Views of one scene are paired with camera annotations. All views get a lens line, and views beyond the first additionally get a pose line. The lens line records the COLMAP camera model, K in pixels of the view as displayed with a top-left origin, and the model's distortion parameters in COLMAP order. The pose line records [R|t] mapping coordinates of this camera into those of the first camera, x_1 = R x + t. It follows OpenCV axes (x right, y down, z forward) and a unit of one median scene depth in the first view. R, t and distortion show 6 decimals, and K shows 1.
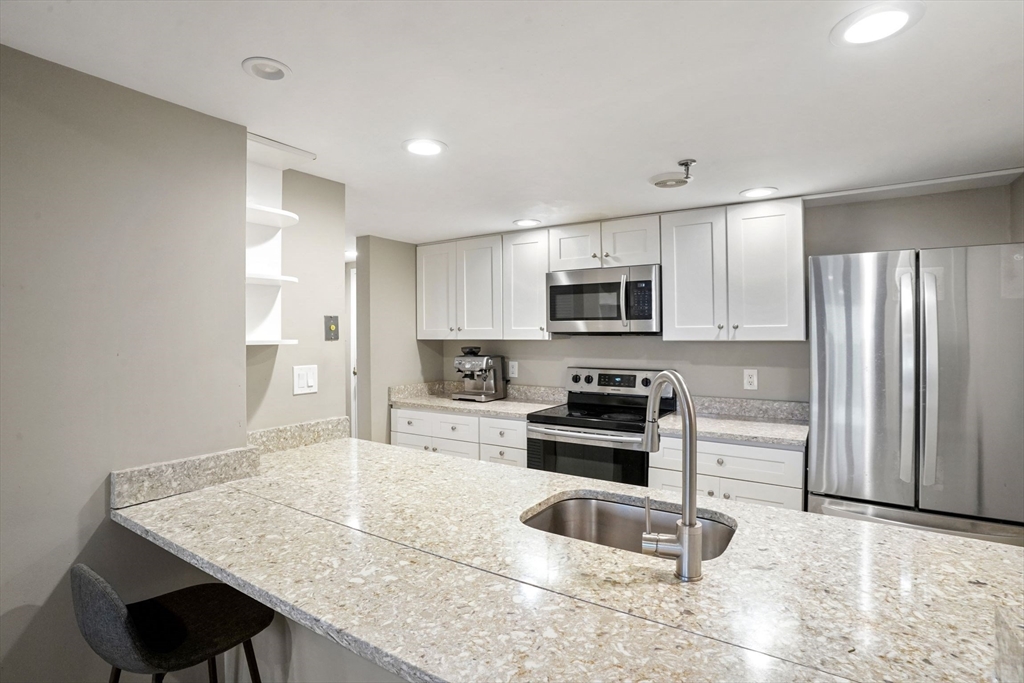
lens RADIAL K [[509.3, 0, 505.9], [0, 509.3, 339.5], [0, 0, 1]] dist [-0.072803, 0.031089]
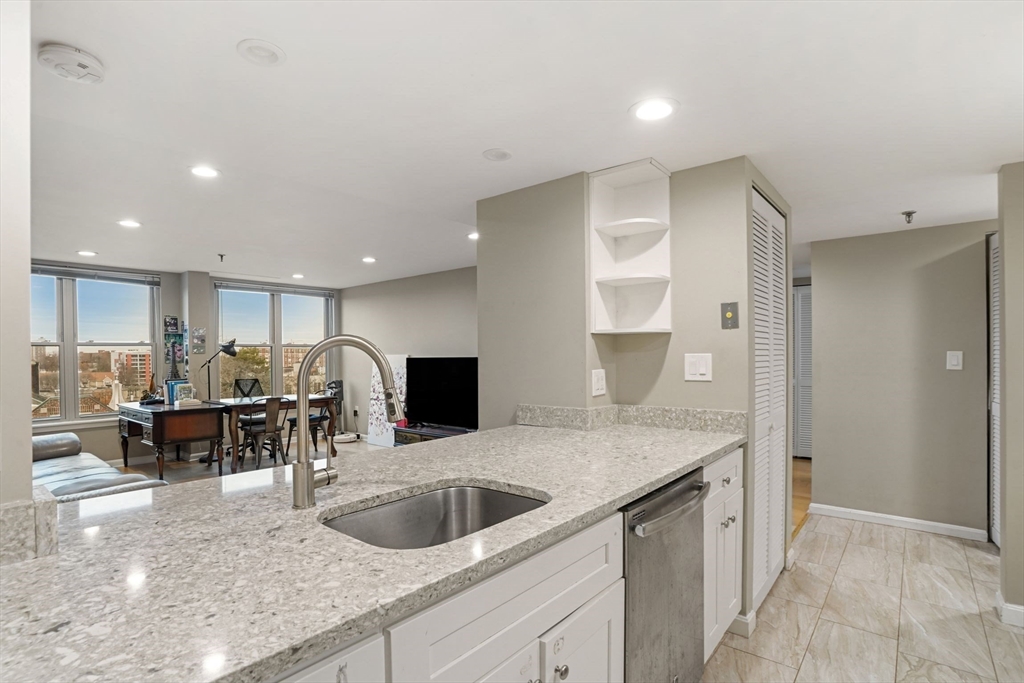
lens RADIAL K [[509.3, 0, 507.6], [0, 509.3, 359.2], [0, 0, 1]] dist [-0.072803, 0.031089]
pose [[-0.116932, 0.013094, -0.993054, 0.674251], [-0.000387, 0.999912, 0.013230, 0.049371], [0.993140, 0.001932, -0.116917, 0.733910]]
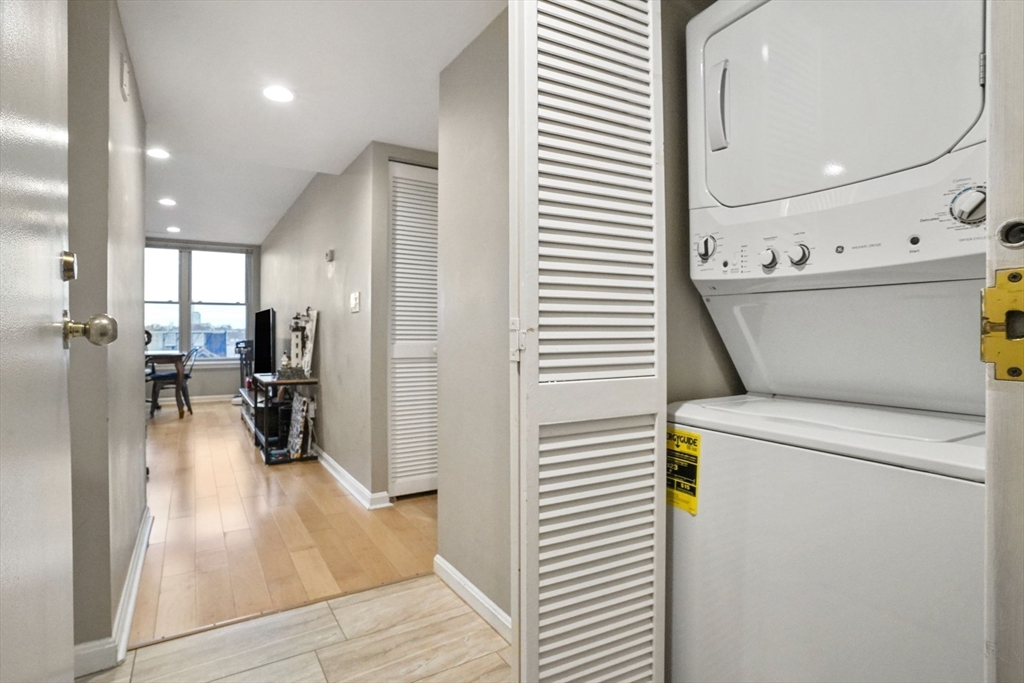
lens RADIAL K [[512.7, 0, 501.7], [0, 512.7, 327.1], [0, 0, 1]] dist [-0.050572, 0.000063]
pose [[-0.426834, -0.001815, -0.904328, -0.333920], [-0.006618, 0.999977, 0.001117, 0.142235], [0.904306, 0.006462, -0.426836, 2.083917]]
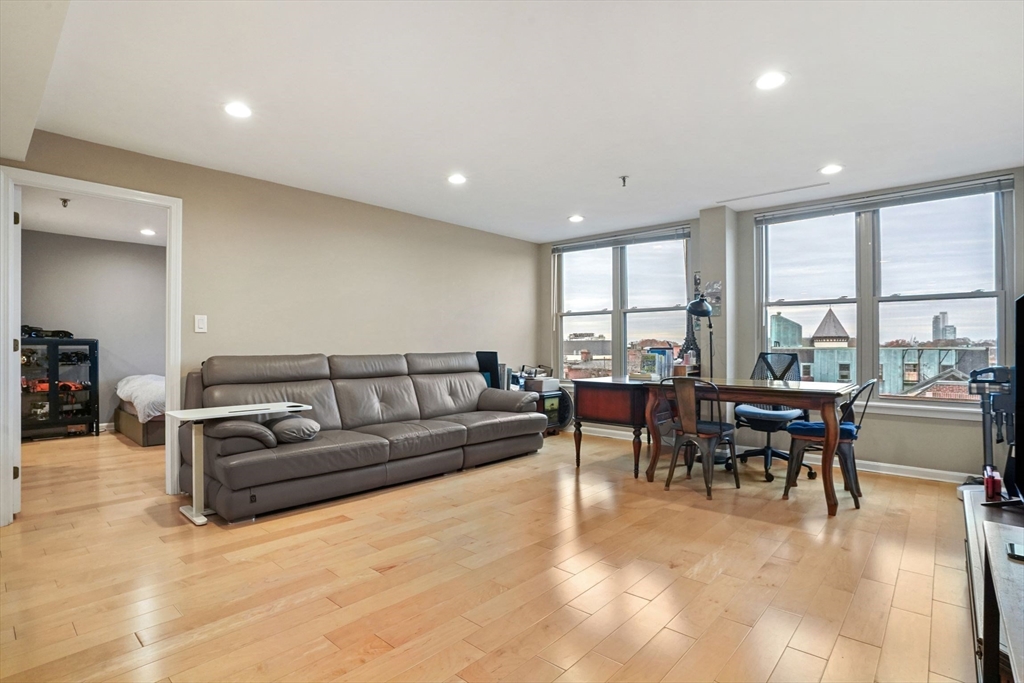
lens RADIAL K [[509.3, 0, 505.8], [0, 509.3, 346.1], [0, 0, 1]] dist [-0.072803, 0.031089]
pose [[-0.988298, 0.003231, 0.152502, -1.318036], [0.004626, 0.999951, 0.008792, 0.156285], [-0.152466, 0.009395, -0.988264, 0.913158]]
